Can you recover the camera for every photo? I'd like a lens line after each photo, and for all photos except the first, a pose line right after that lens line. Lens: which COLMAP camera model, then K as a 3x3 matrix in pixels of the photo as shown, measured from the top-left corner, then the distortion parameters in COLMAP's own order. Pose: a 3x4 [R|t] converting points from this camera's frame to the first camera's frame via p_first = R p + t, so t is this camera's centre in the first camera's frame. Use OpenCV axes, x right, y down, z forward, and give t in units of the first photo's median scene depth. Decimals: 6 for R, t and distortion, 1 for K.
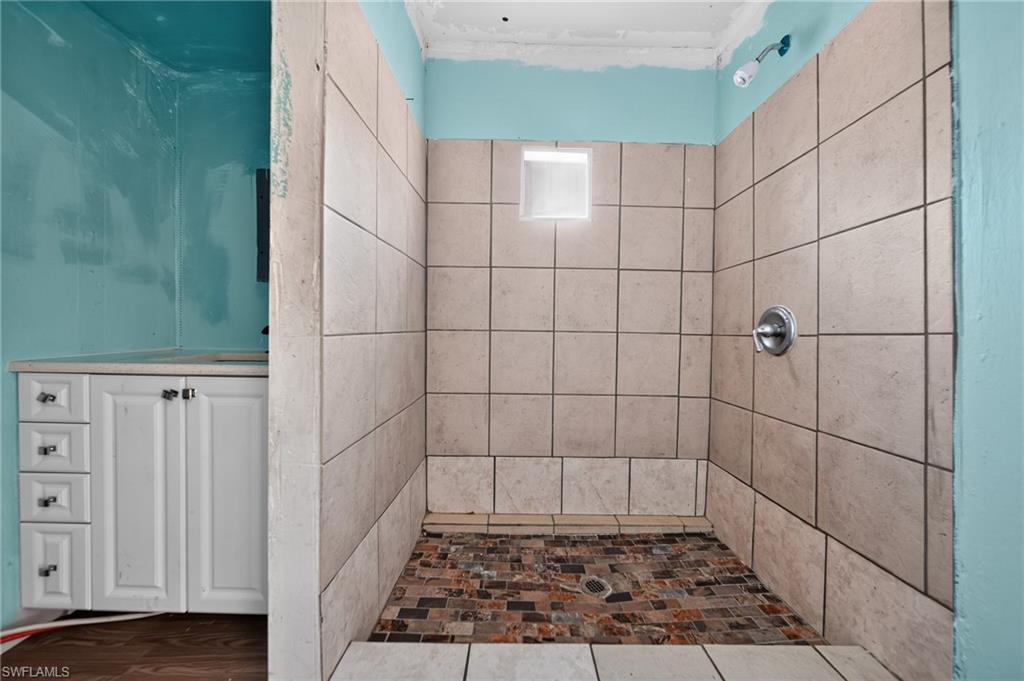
lens RADIAL K [[371.2, 0, 515.9], [0, 371.2, 336.5], [0, 0, 1]] dist [0.000185, -0.002306]
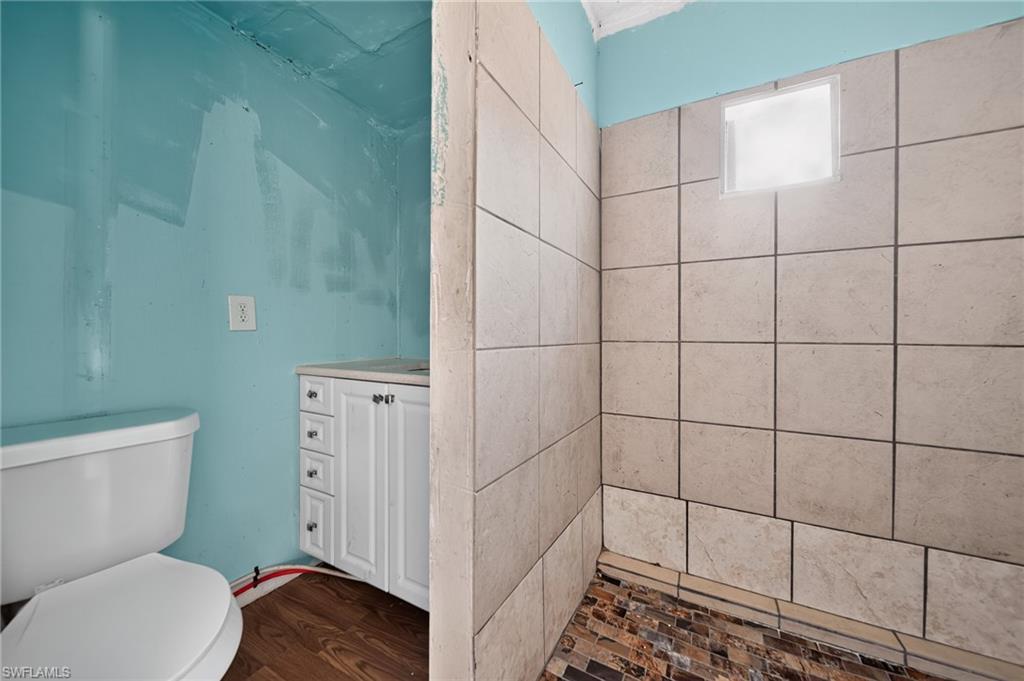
lens RADIAL K [[371.2, 0, 515.9], [0, 371.2, 336.5], [0, 0, 1]] dist [0.000185, -0.002306]
pose [[0.882077, -0.009882, -0.471002, -0.003521], [-0.003122, 0.999635, -0.026819, -0.006469], [0.471095, 0.025127, 0.881724, 0.151634]]
